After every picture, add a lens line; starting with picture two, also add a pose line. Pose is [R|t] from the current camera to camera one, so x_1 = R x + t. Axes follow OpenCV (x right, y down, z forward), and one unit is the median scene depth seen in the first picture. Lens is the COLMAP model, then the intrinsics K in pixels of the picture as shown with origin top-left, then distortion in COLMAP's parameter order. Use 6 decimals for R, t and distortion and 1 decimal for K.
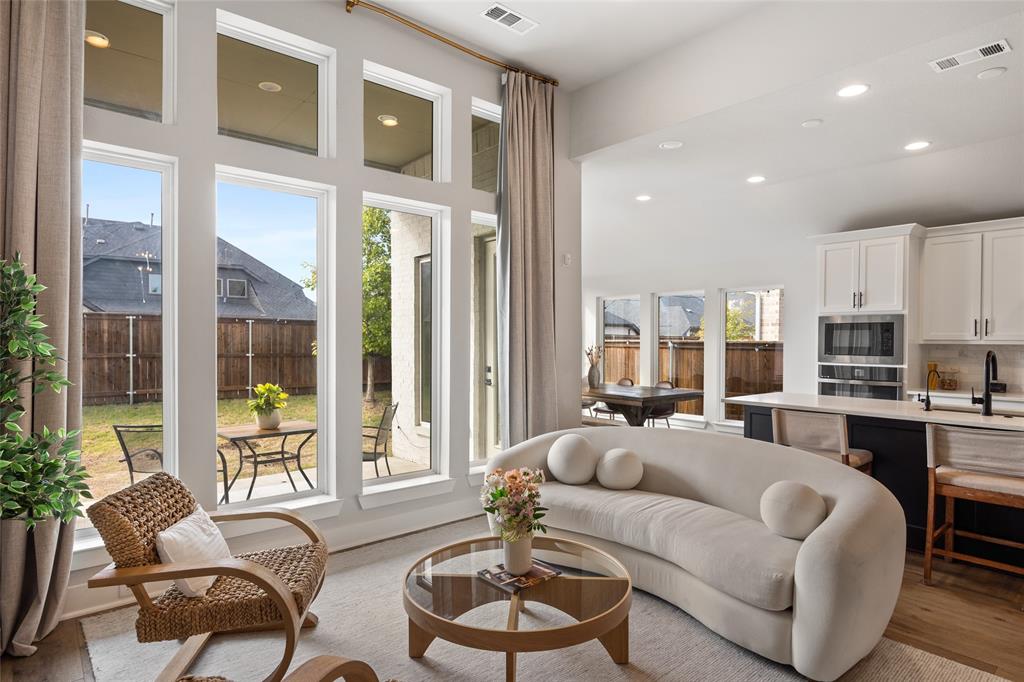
lens RADIAL K [[567.3, 0, 520.4], [0, 567.3, 344.9], [0, 0, 1]] dist [0.007826, 0.001746]
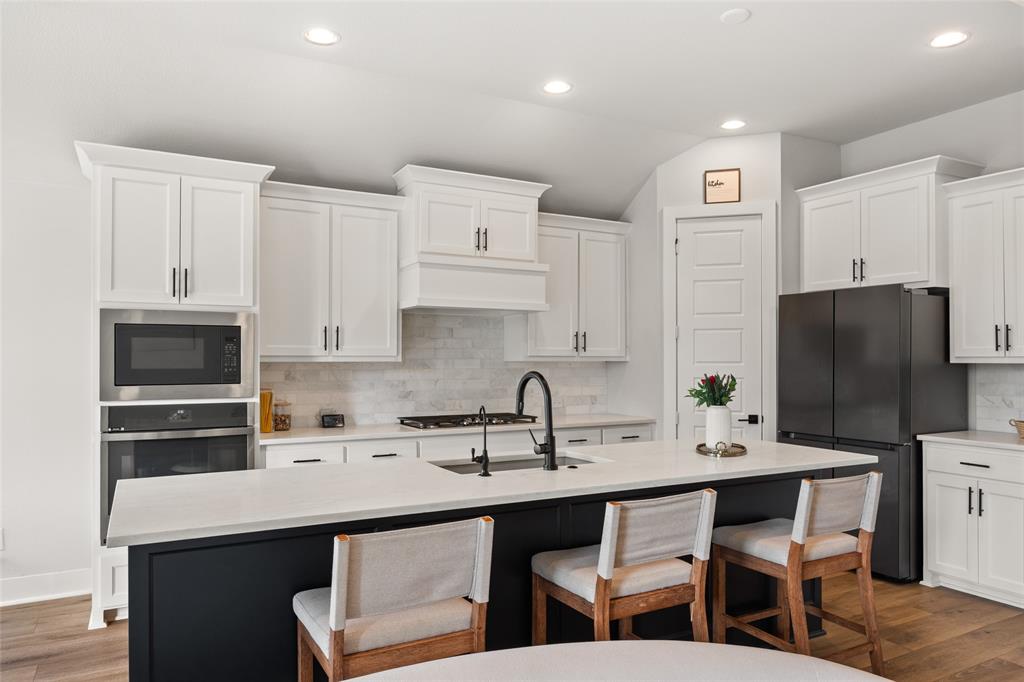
lens RADIAL K [[694.6, 0, 519.0], [0, 694.6, 355.9], [0, 0, 1]] dist [-0.000241, -0.009779]
pose [[0.212959, -0.001634, 0.977060, 0.013407], [0.011094, 0.999938, -0.000746, -0.004648], [-0.976998, 0.010998, 0.212964, 0.526835]]
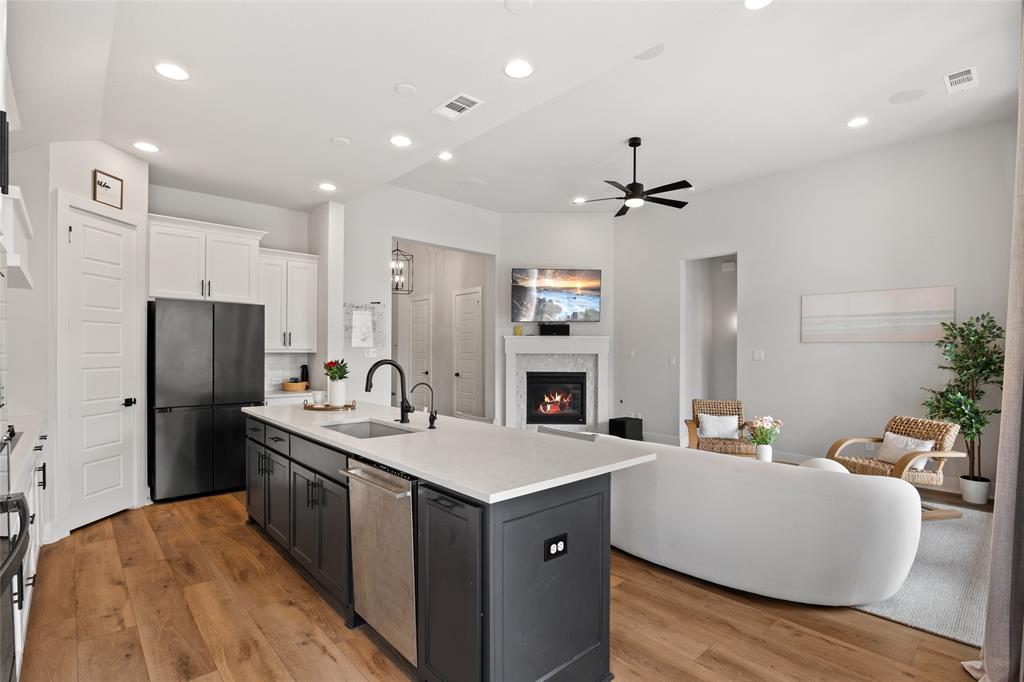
lens RADIAL K [[485.0, 0, 517.8], [0, 485.0, 352.7], [0, 0, 1]] dist [-0.015902, -0.001960]
pose [[-0.999513, -0.007753, -0.030232, 0.393949], [-0.008178, 0.999869, 0.013966, -0.008648], [0.030119, 0.014207, -0.999445, 1.144390]]
